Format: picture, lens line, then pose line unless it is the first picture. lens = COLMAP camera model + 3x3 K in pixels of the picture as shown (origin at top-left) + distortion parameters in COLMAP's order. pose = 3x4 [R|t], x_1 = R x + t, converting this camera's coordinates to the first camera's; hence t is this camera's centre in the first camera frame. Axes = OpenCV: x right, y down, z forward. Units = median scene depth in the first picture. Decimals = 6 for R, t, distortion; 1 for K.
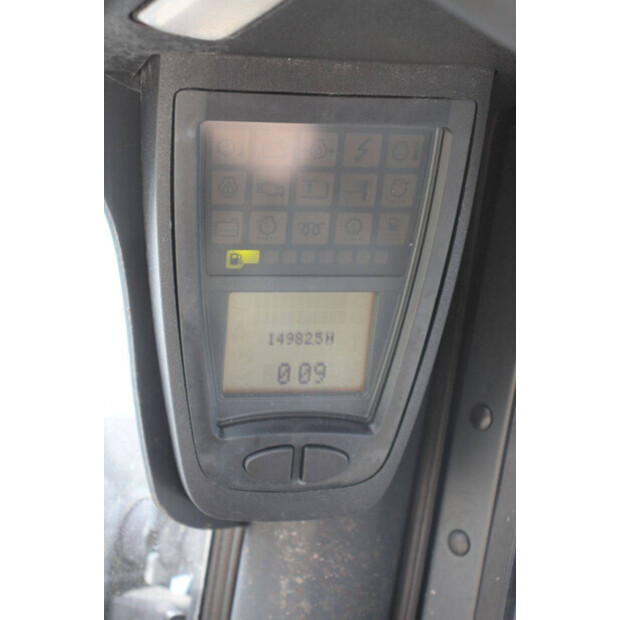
lens RADIAL K [[1450.3, 0, 310.1], [0, 1450.3, 310.2], [0, 0, 1]] dist [0.382719, 0.000000]
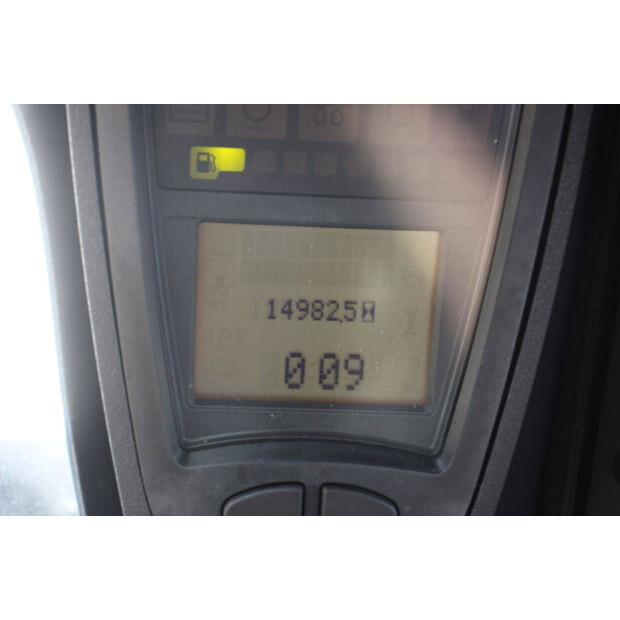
lens RADIAL K [[1450.3, 0, 309.9], [0, 1450.3, 309.8], [0, 0, 1]] dist [0.382719, 0.000000]
pose [[0.989954, -0.004398, -0.141324, 0.076390], [-0.022362, 0.982067, -0.187203, 0.134970], [0.139612, 0.188482, 0.972102, 0.397884]]
